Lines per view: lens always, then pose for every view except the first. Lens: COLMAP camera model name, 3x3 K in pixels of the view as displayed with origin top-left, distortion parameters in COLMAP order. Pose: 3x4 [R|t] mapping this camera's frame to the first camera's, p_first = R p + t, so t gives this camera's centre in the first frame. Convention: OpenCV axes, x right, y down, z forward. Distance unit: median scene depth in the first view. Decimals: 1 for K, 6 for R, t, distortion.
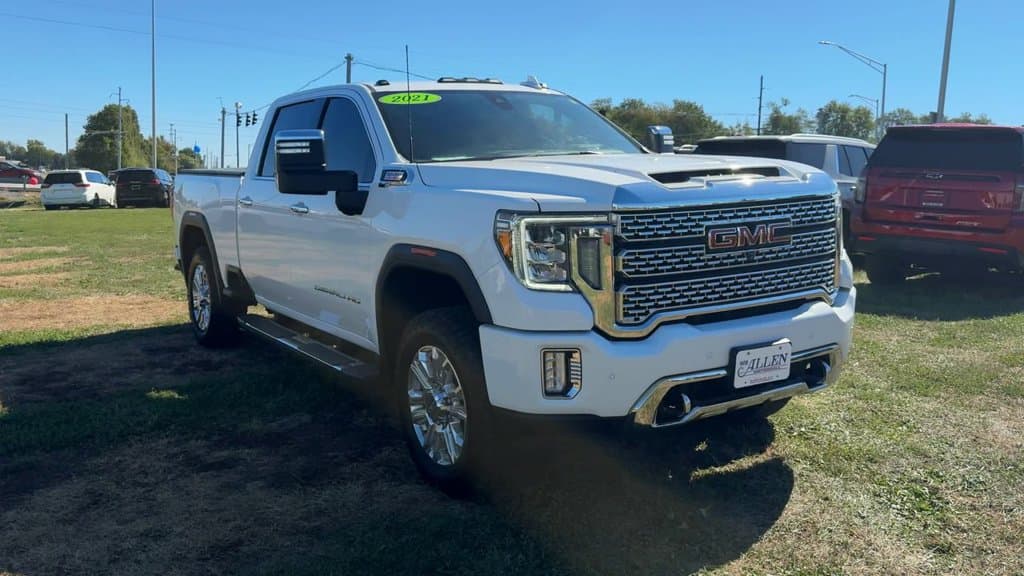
lens RADIAL K [[883.4, 0, 494.0], [0, 883.4, 231.4], [0, 0, 1]] dist [0.026922, -0.009291]
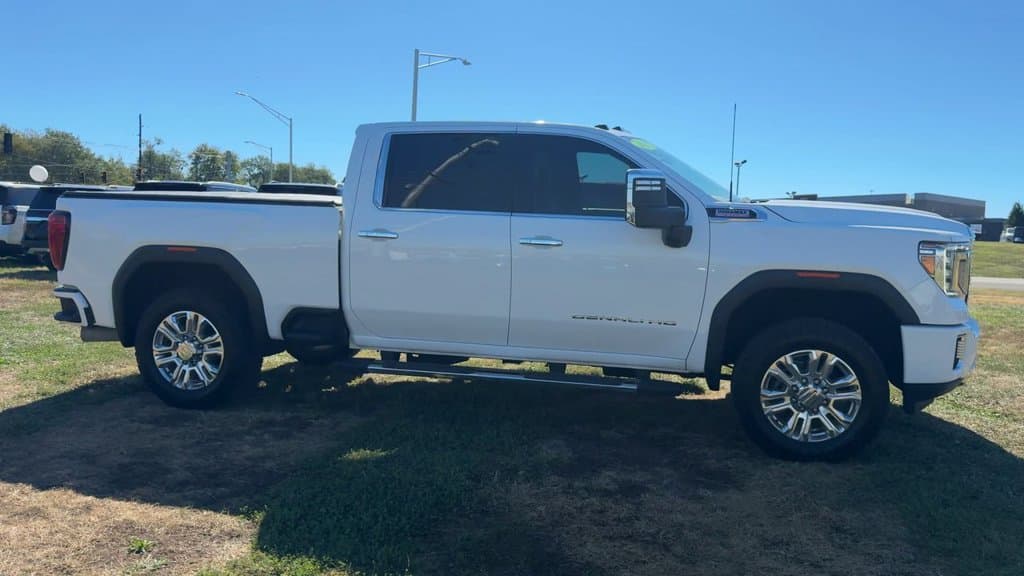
lens RADIAL K [[788.8, 0, 511.5], [0, 788.8, 281.7], [0, 0, 1]] dist [0.049007, 0.000254]
pose [[0.714224, -0.040423, 0.698749, -1.051429], [0.022714, 0.999144, 0.034584, -0.014644], [-0.699548, -0.008829, 0.714531, 0.436475]]
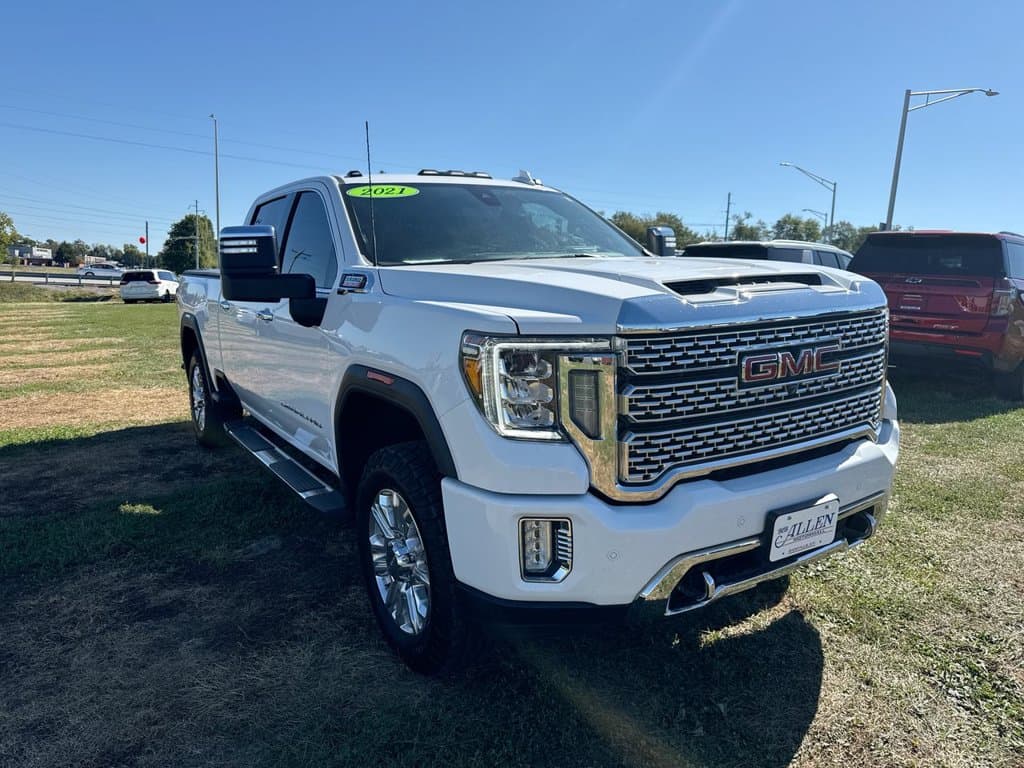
lens RADIAL K [[716.8, 0, 512.9], [0, 716.8, 382.2], [0, 0, 1]] dist [0.006408, -0.001690]
pose [[0.999949, 0.003881, 0.009323, 0.032026], [-0.004655, 0.996408, 0.084557, -0.025092], [-0.008961, -0.084596, 0.996375, 0.306474]]
